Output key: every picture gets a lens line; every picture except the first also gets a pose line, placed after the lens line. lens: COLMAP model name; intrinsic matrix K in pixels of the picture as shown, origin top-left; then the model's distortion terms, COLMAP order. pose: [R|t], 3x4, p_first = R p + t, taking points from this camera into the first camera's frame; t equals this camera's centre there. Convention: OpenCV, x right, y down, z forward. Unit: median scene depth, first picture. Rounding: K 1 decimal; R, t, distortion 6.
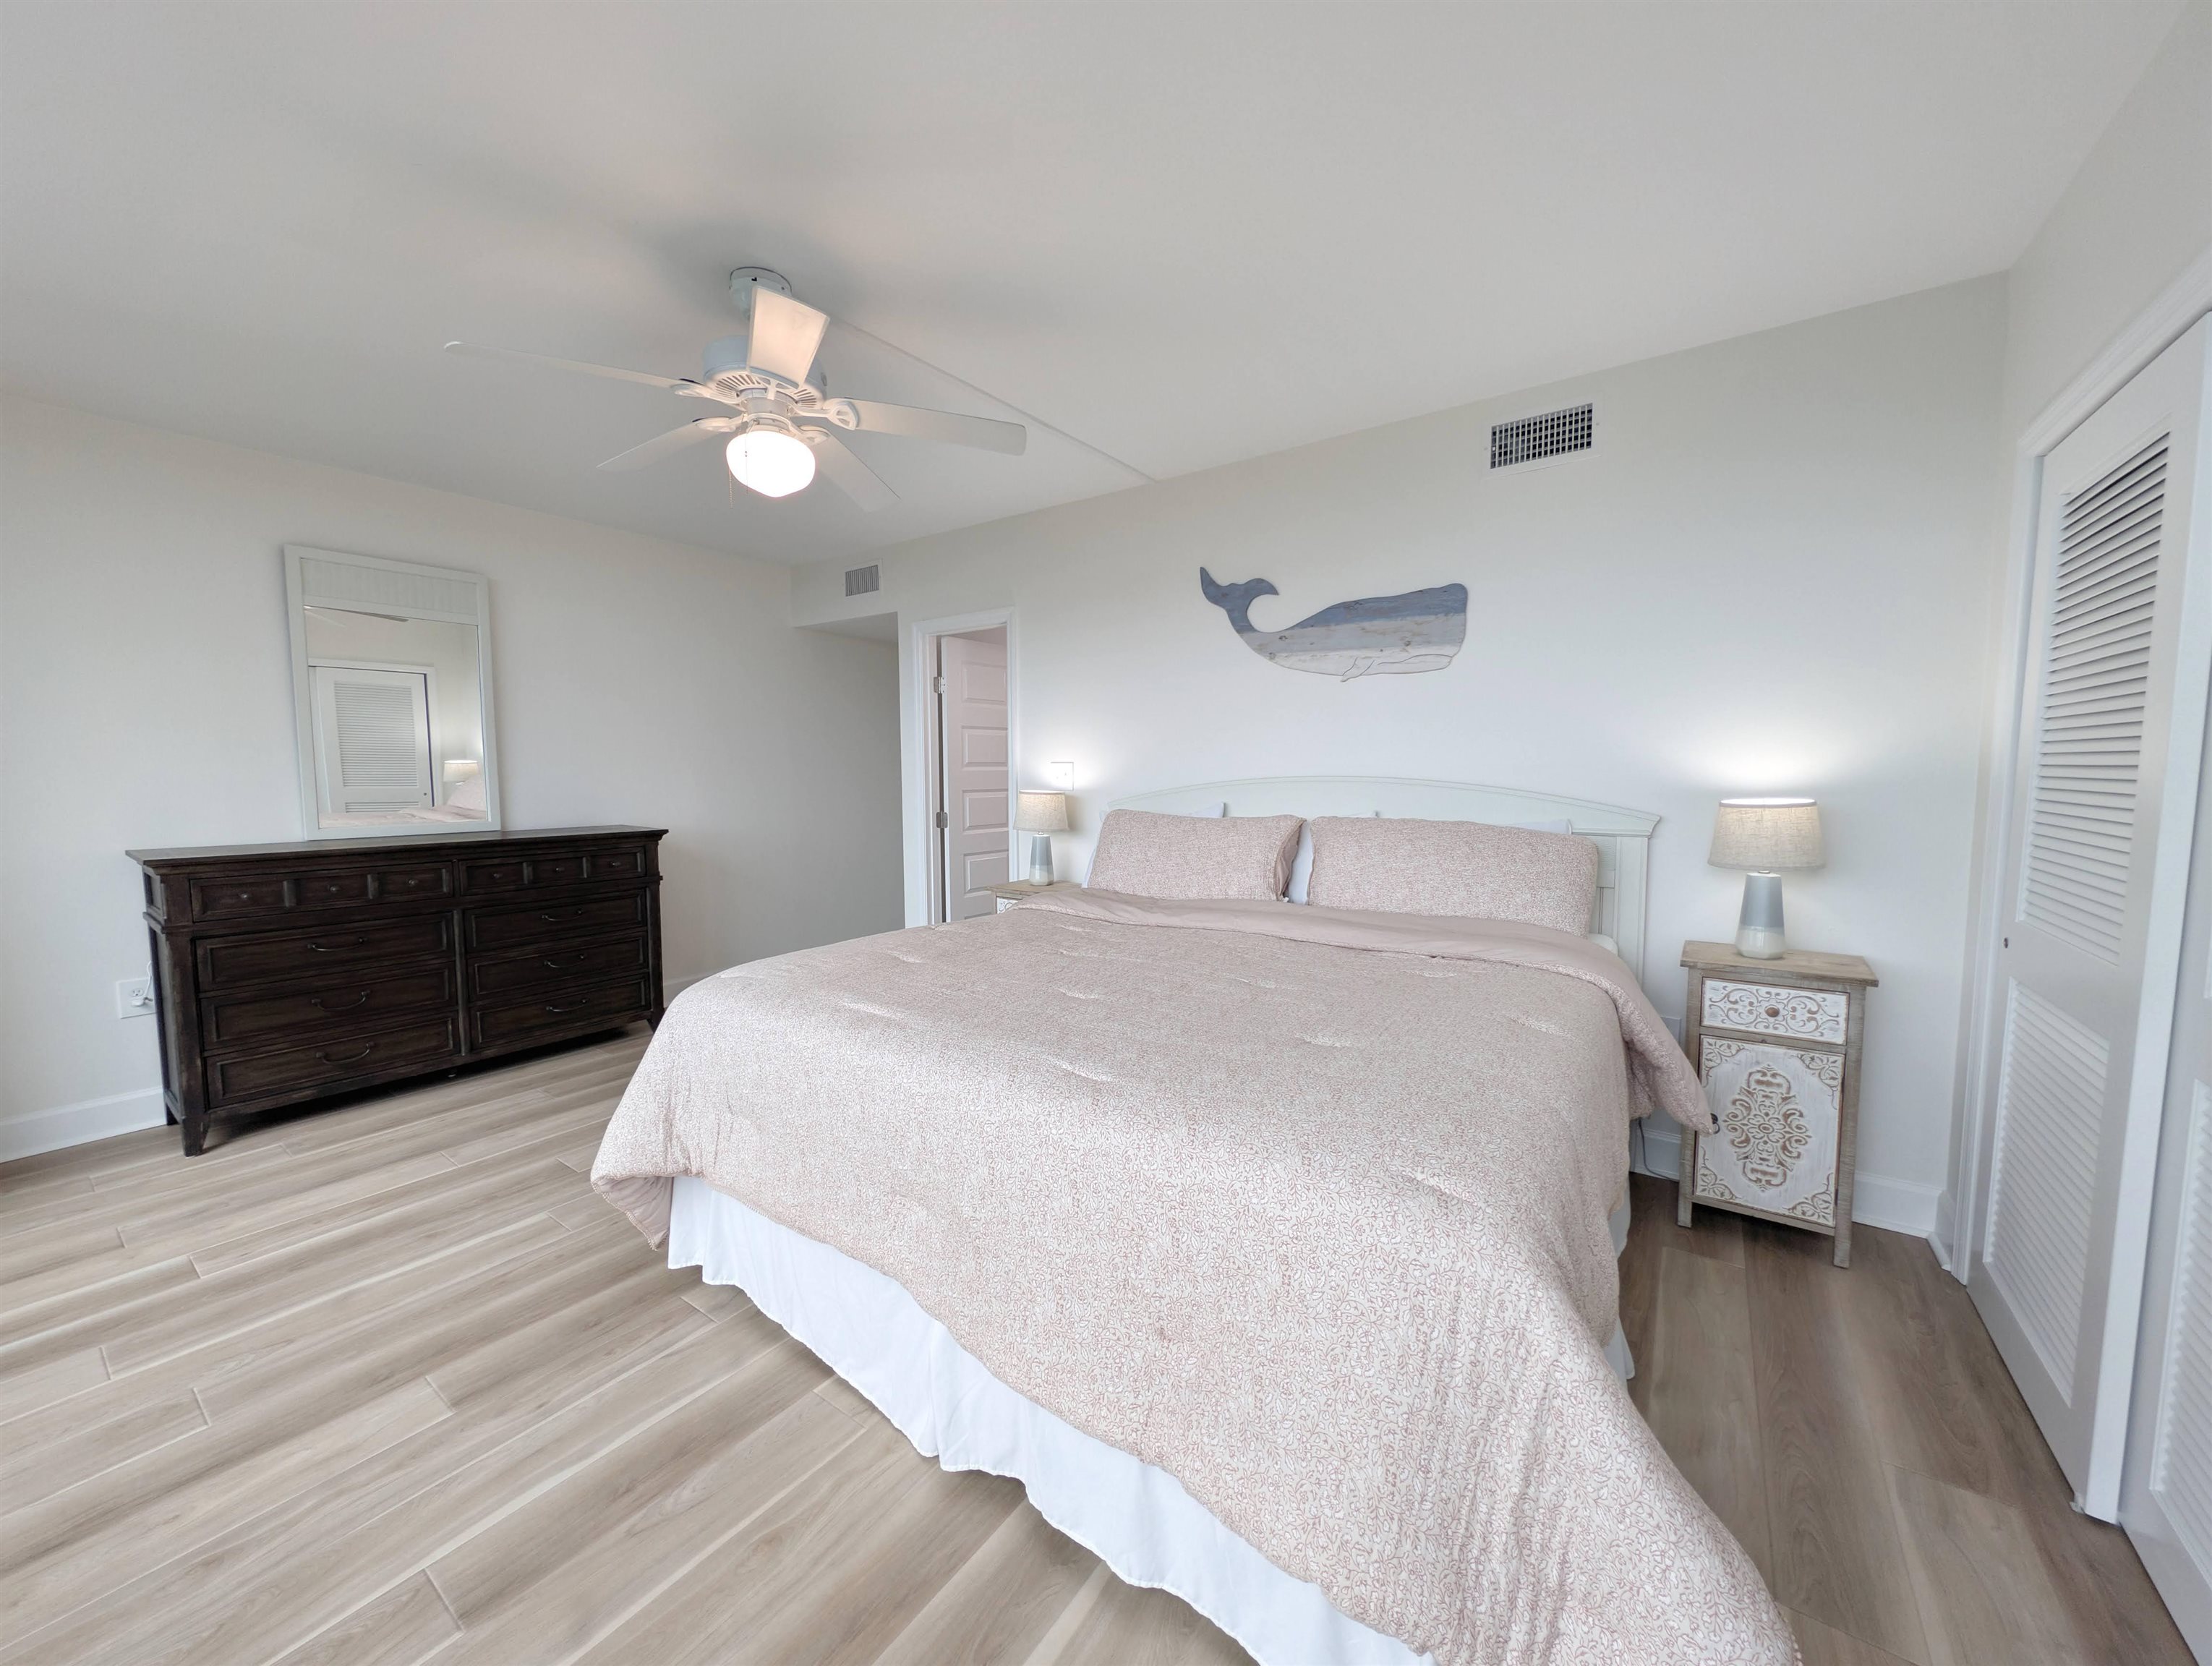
lens RADIAL K [[808.4, 0, 1105.5], [0, 808.4, 815.3], [0, 0, 1]] dist [0.001711, 0.011717]
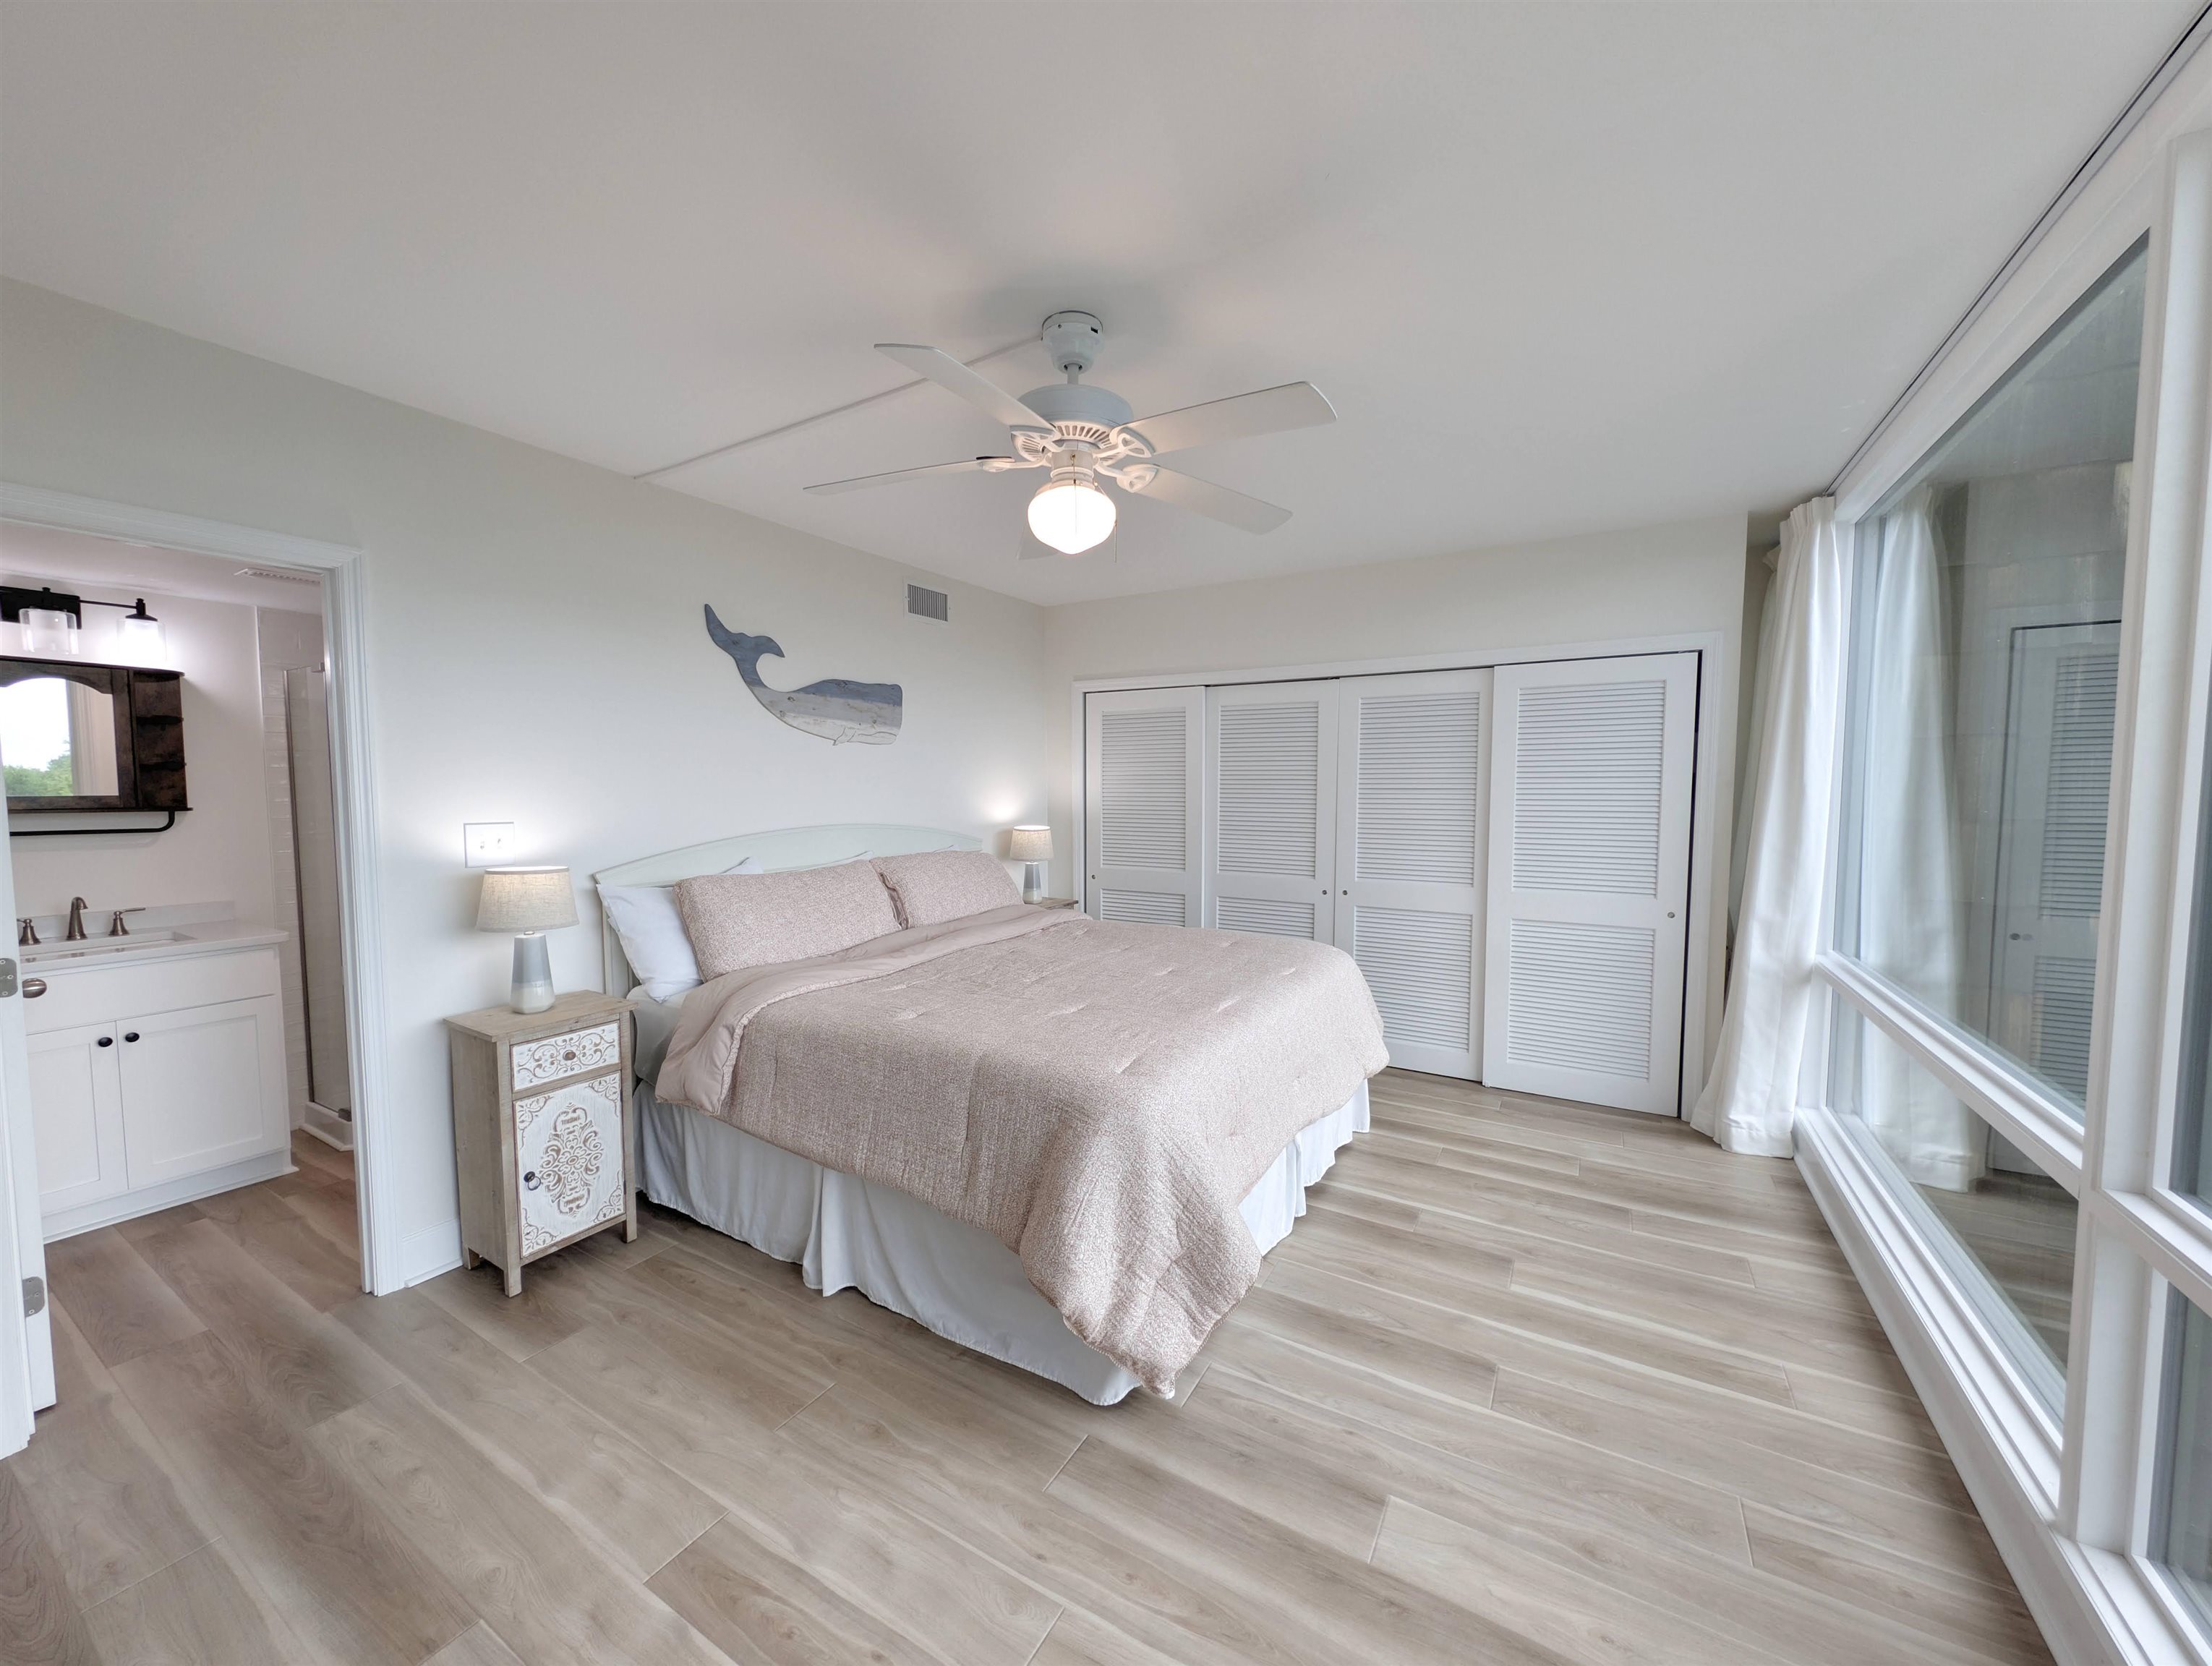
lens RADIAL K [[833.9, 0, 1103.8], [0, 833.9, 835.8], [0, 0, 1]] dist [0.001348, -0.000301]
pose [[-0.068510, -0.021122, 0.997427, -0.971025], [0.113679, 0.993099, 0.028839, -0.030619], [-0.991153, 0.115362, -0.065636, 0.749872]]
